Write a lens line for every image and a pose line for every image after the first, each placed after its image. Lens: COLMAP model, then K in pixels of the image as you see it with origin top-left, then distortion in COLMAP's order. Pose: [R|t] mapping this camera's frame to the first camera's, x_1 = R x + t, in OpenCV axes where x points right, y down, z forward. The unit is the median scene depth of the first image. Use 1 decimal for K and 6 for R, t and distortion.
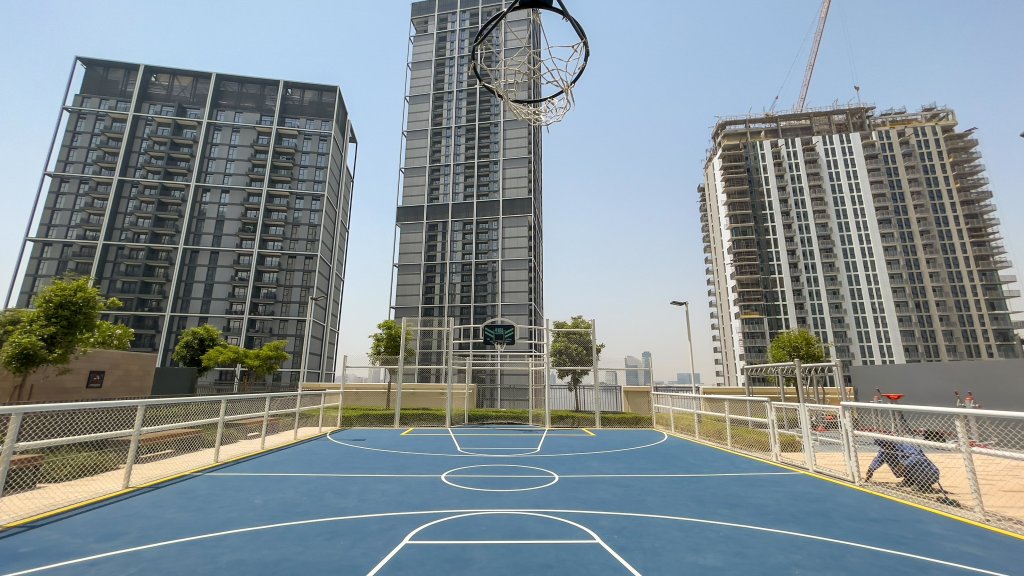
lens RADIAL K [[427.3, 0, 505.4], [0, 427.3, 281.8], [0, 0, 1]] dist [-0.014037, 0.006915]
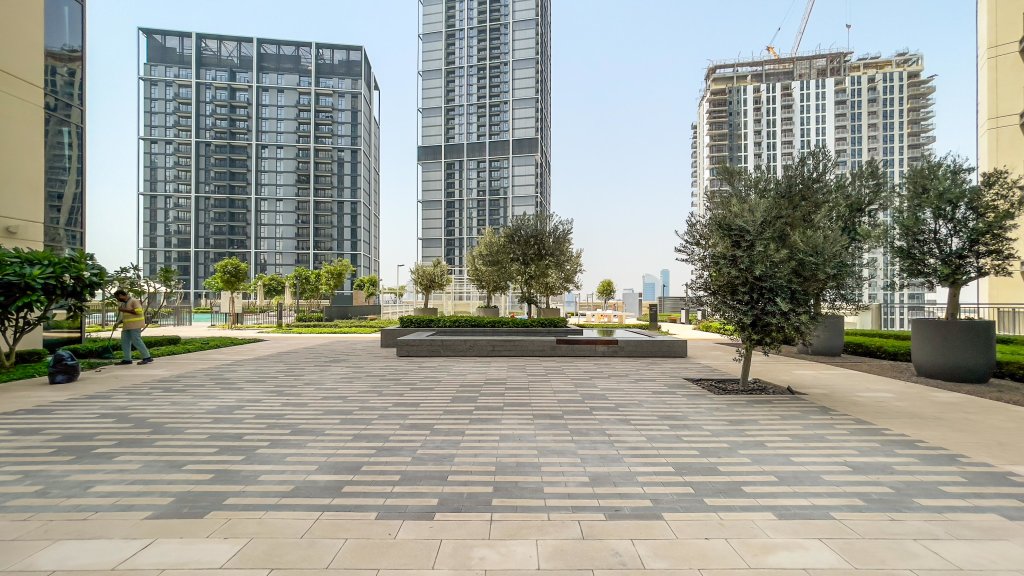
lens RADIAL K [[427.3, 0, 522.5], [0, 427.3, 297.7], [0, 0, 1]] dist [-0.014037, 0.006915]
pose [[0.999987, -0.005156, -0.000296, 0.021570], [0.005088, 0.973782, 0.227425, -0.050722], [-0.000885, -0.227424, 0.973795, -0.202914]]
